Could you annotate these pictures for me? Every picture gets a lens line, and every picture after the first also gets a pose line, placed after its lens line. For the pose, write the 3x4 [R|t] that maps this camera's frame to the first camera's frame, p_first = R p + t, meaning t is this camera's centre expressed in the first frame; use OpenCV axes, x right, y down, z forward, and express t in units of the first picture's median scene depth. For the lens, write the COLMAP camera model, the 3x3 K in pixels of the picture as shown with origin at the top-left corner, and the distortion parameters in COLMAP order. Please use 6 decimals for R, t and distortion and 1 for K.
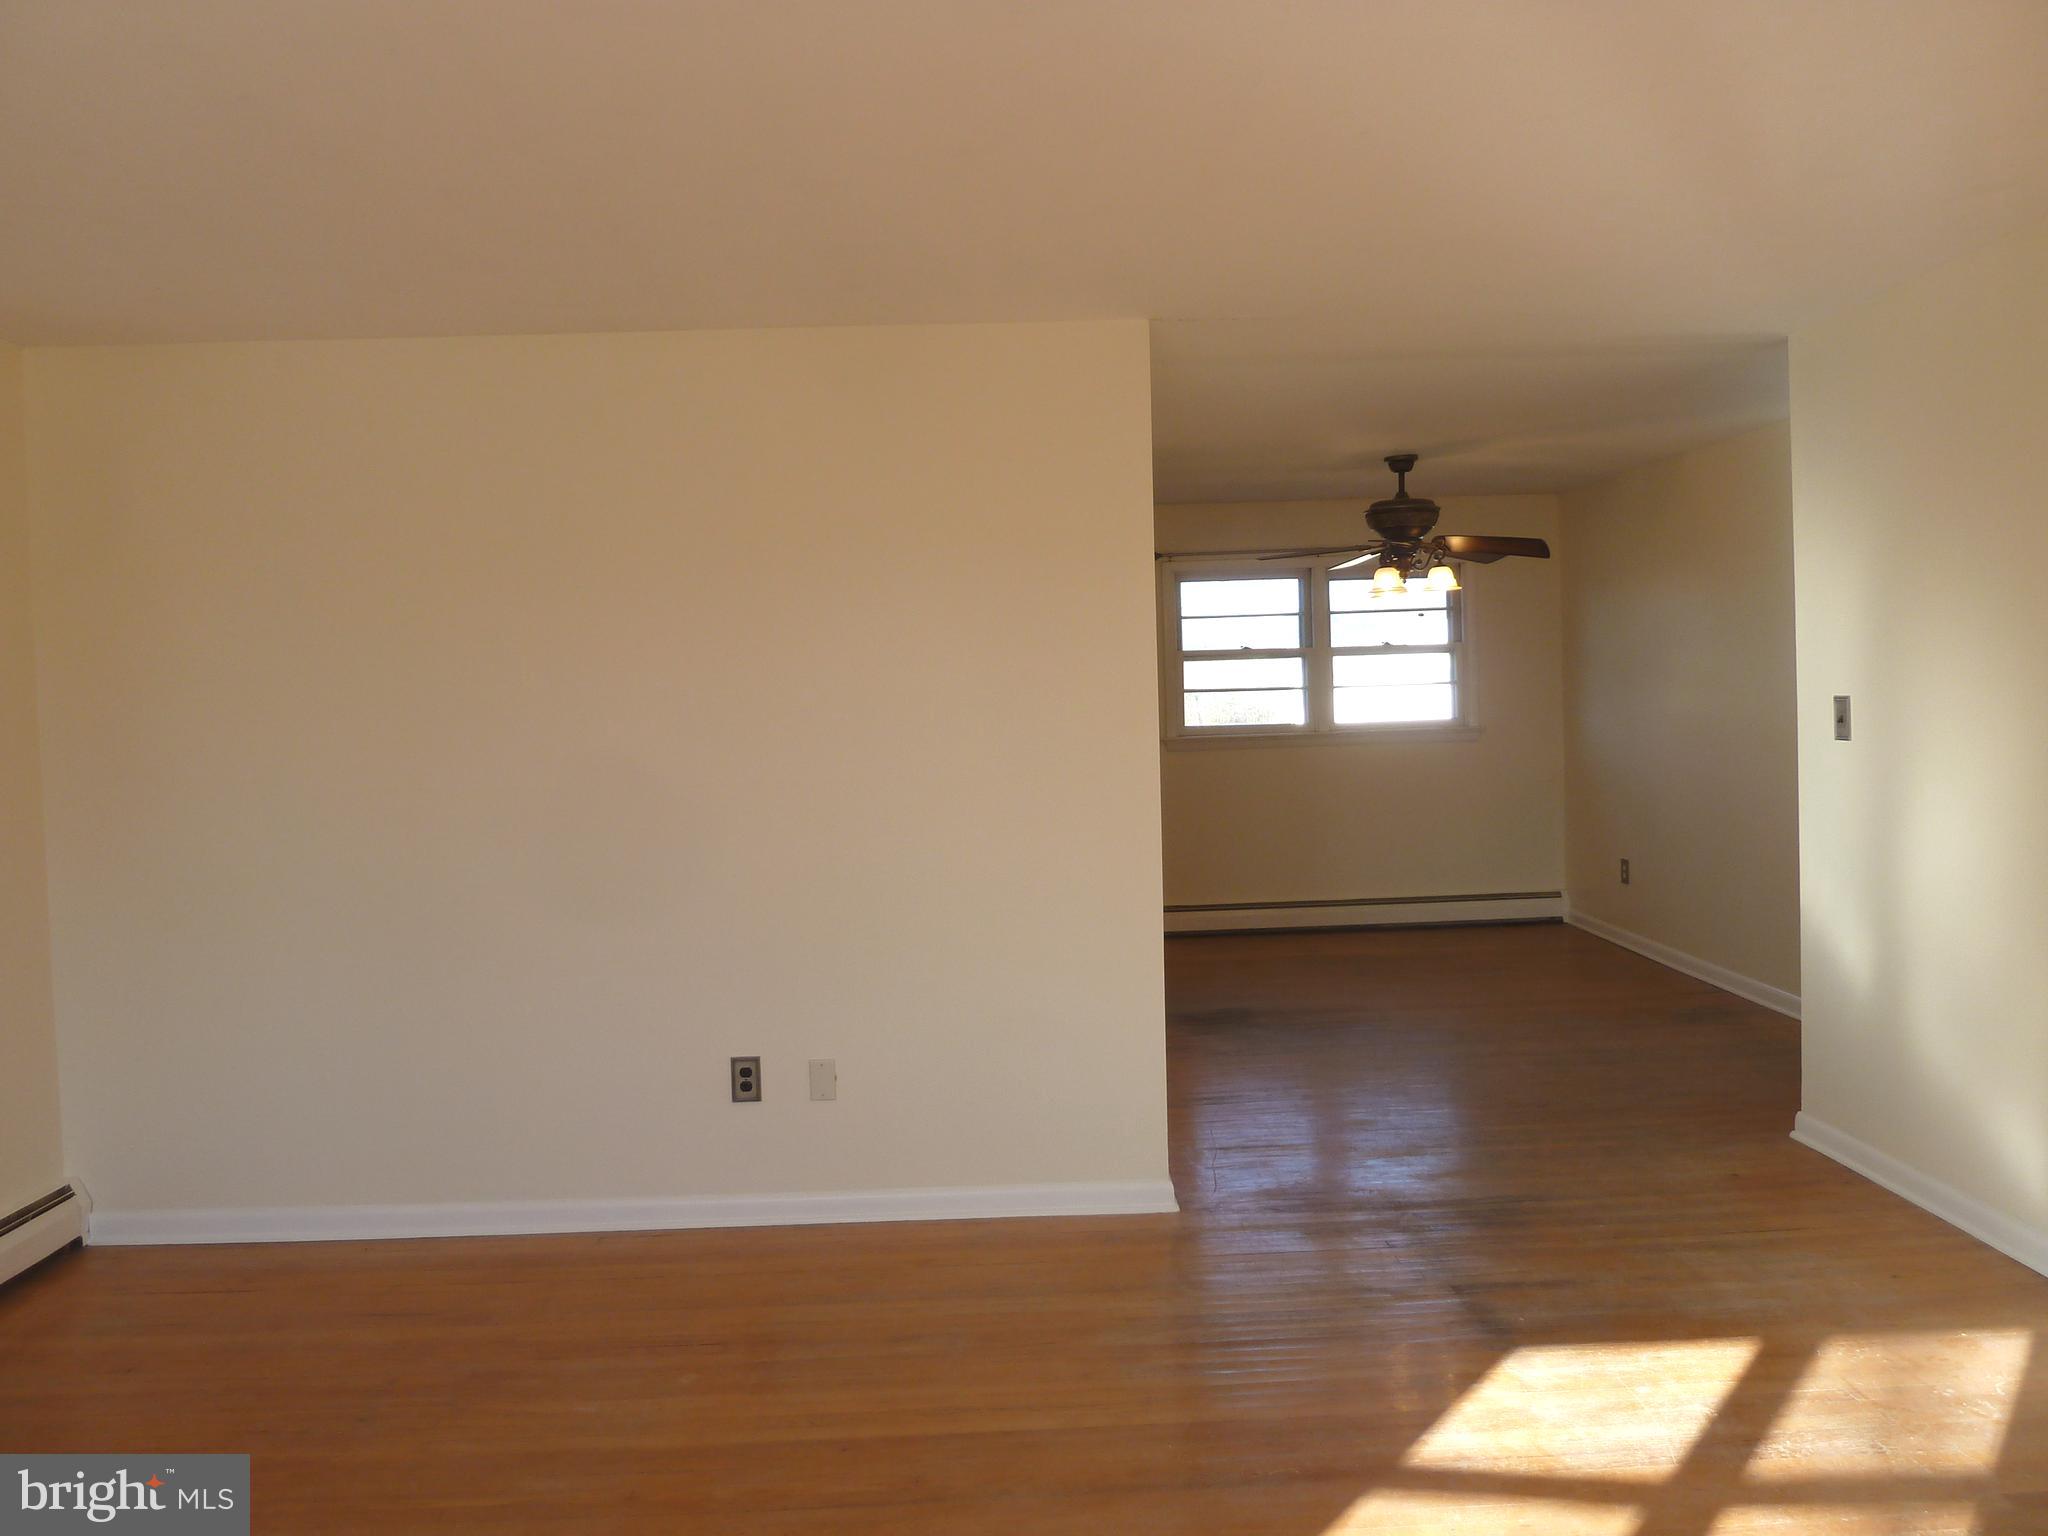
lens RADIAL K [[1511.3, 0, 1013.5], [0, 1511.3, 750.6], [0, 0, 1]] dist [-0.045786, 0.014287]
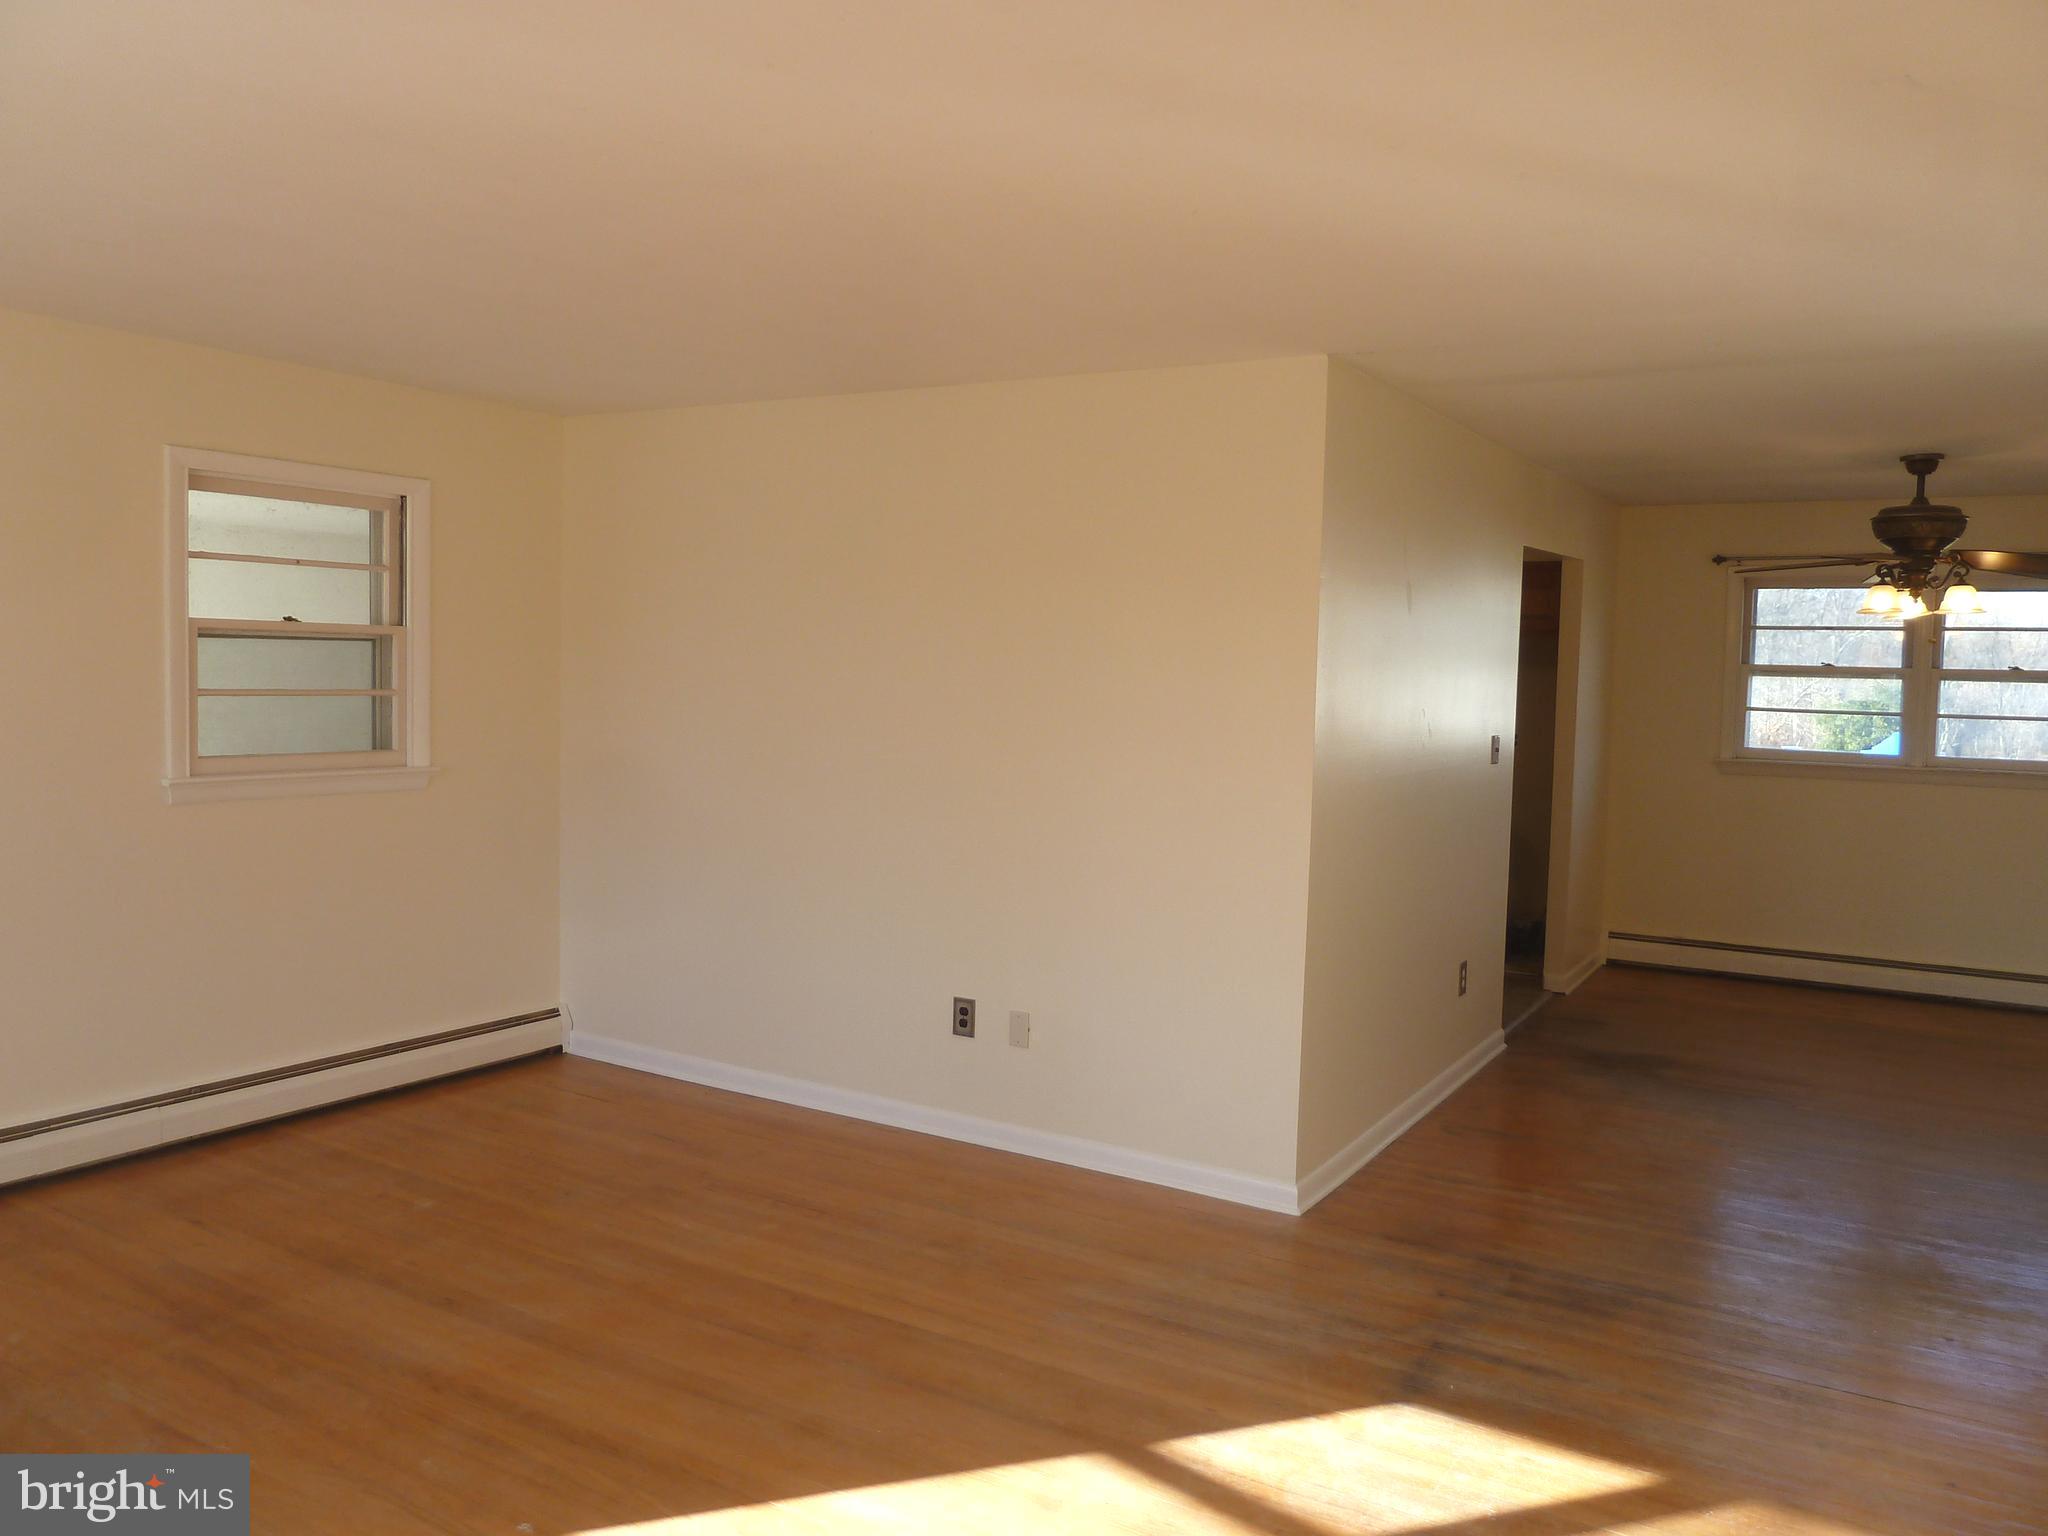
lens RADIAL K [[1511.3, 0, 1013.5], [0, 1511.3, 750.6], [0, 0, 1]] dist [-0.045786, 0.014287]
pose [[0.843324, 0.084325, -0.530749, 0.467246], [-0.072472, 0.996436, 0.043160, -0.044771], [0.532497, 0.002067, 0.846429, 0.015066]]
